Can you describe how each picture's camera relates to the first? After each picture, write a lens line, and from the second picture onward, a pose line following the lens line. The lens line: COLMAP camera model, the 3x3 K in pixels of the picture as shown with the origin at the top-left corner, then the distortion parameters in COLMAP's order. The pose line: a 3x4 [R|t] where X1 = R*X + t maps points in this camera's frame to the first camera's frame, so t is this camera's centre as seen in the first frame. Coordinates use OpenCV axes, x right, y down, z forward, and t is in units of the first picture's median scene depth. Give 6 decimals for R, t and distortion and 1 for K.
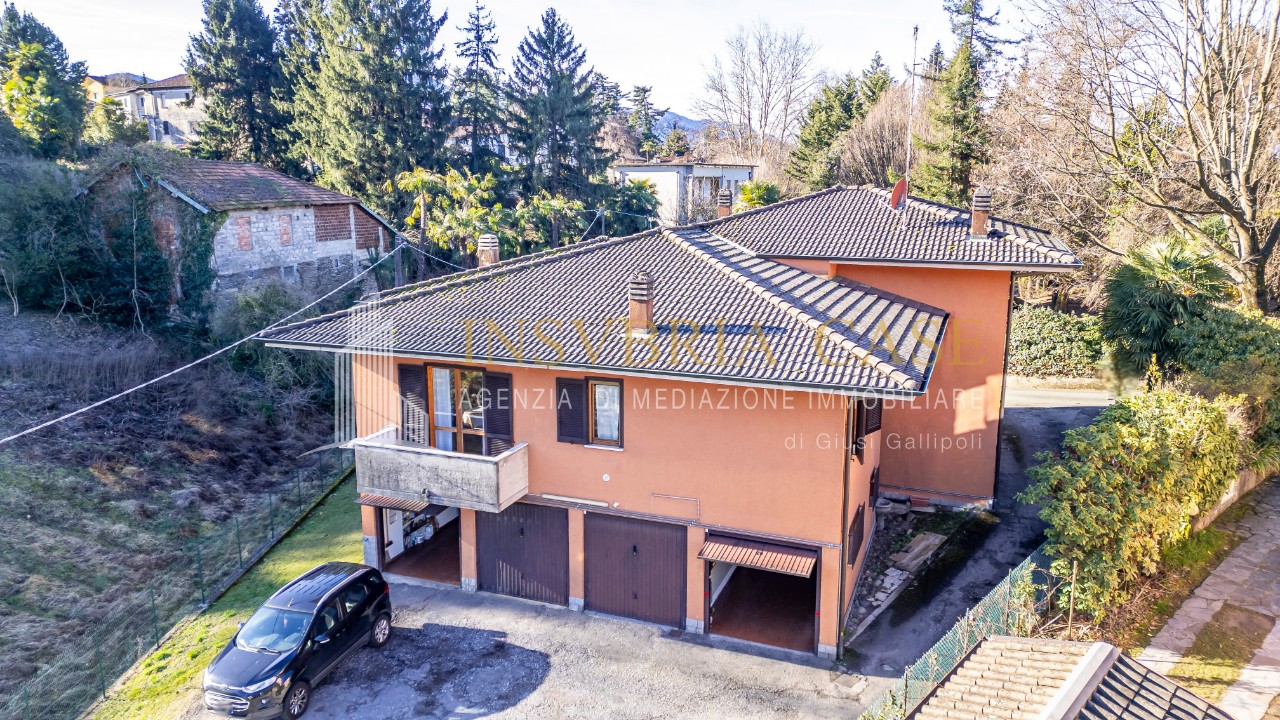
lens RADIAL K [[882.0, 0, 640.0], [0, 882.0, 360.0], [0, 0, 1]] dist [0.084985, -0.080669]
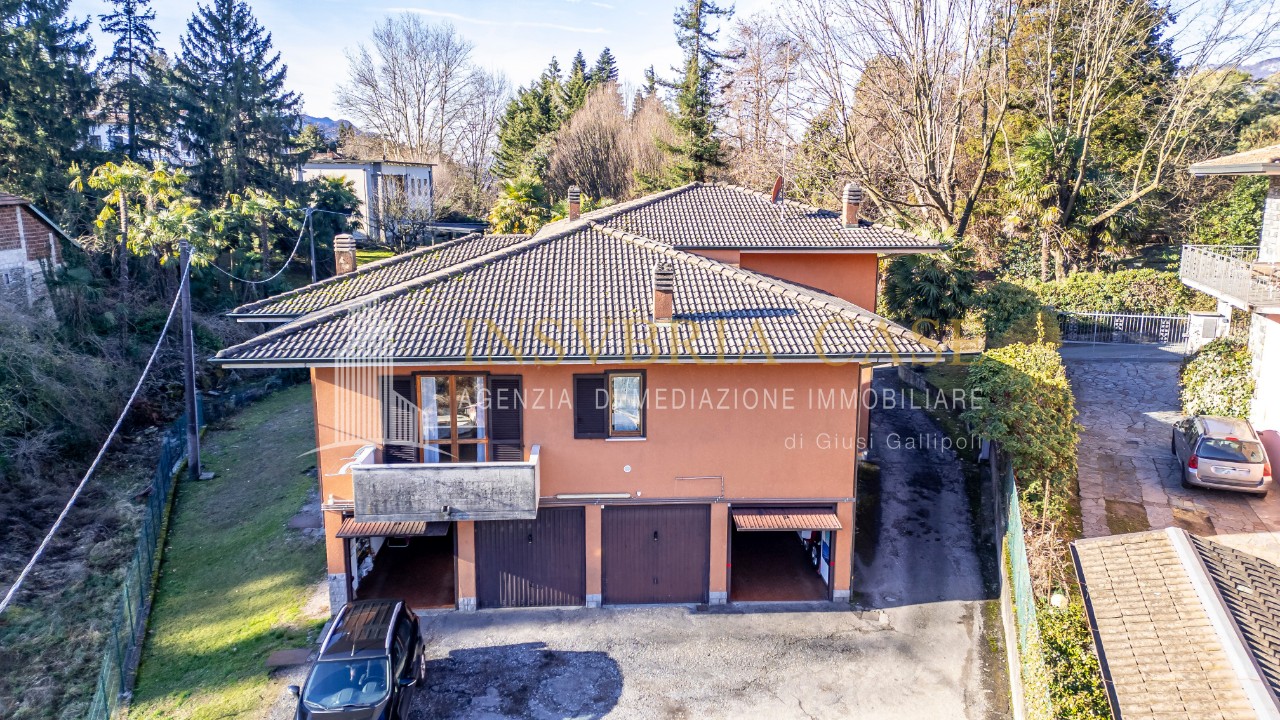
lens RADIAL K [[882.0, 0, 640.0], [0, 882.0, 360.0], [0, 0, 1]] dist [0.084985, -0.080669]
pose [[0.913647, -0.080051, 0.398550, -0.381803], [0.080525, 0.996631, 0.015581, -0.004715], [-0.398454, 0.017857, 0.917014, 0.061464]]
